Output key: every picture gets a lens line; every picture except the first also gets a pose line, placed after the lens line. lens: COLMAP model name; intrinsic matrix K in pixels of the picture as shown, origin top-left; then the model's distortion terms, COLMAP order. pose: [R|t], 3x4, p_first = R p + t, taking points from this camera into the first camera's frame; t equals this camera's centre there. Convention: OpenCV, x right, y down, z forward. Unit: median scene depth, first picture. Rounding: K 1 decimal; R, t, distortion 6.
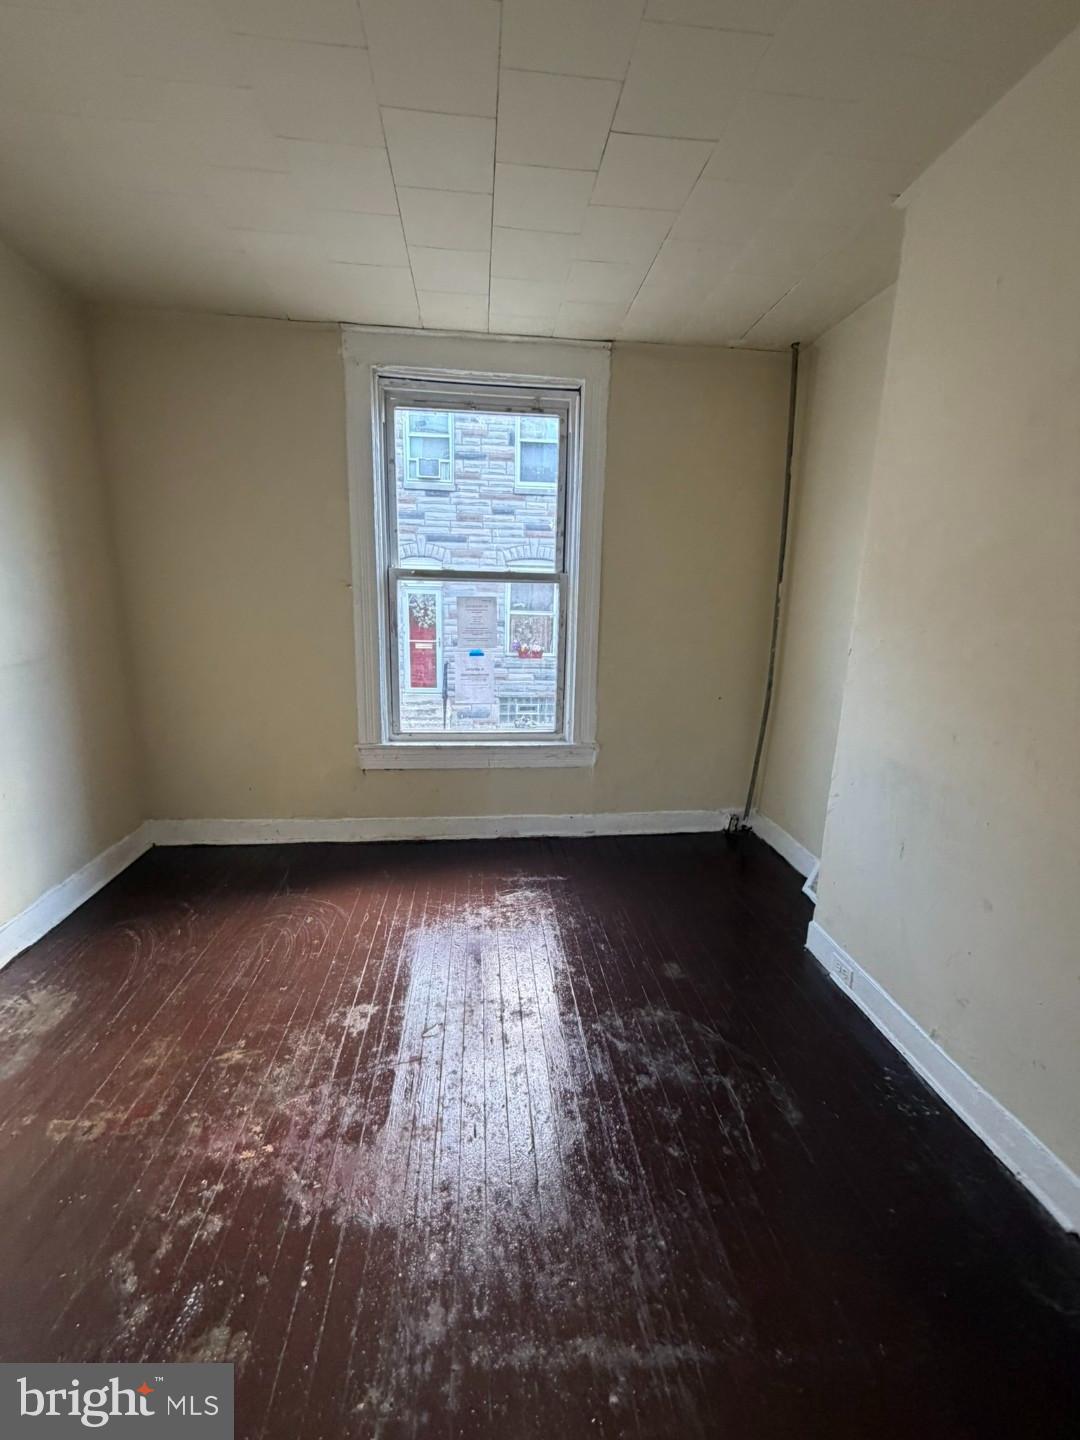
lens RADIAL K [[575.3, 0, 540.2], [0, 575.3, 717.4], [0, 0, 1]] dist [-0.001266, 0.000447]
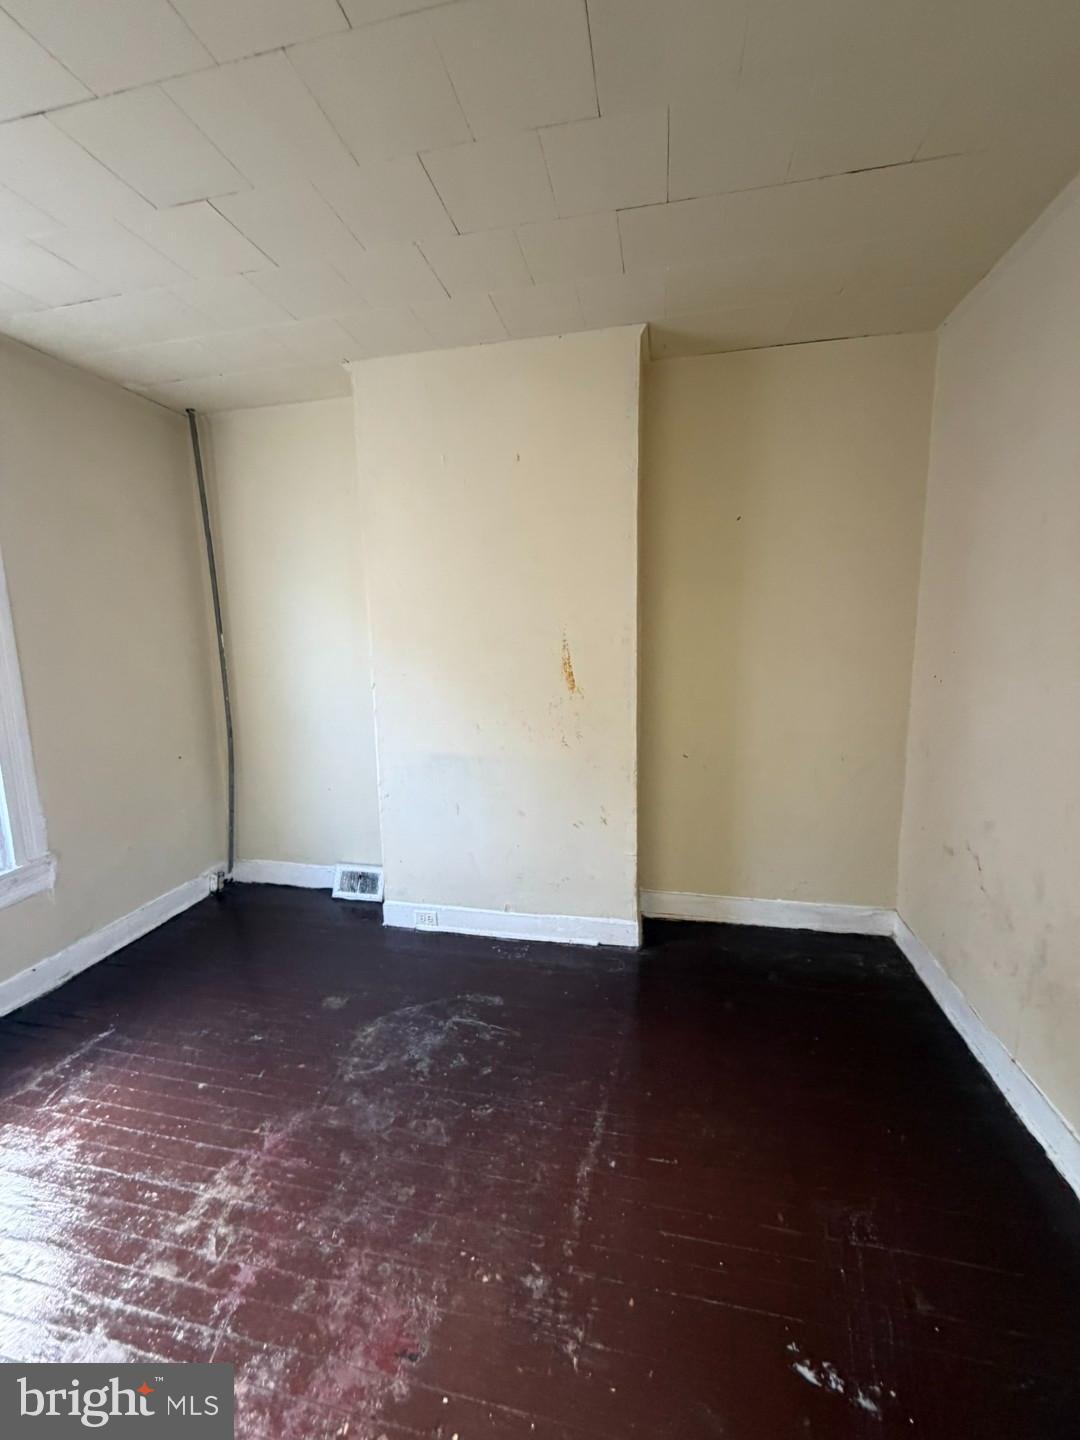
lens RADIAL K [[575.3, 0, 540.5], [0, 575.3, 719.4], [0, 0, 1]] dist [-0.001266, 0.000447]
pose [[0.310612, -0.167437, 0.935673, -0.416731], [0.226982, 0.968951, 0.098042, -0.059483], [-0.923038, 0.181928, 0.338974, 0.154665]]
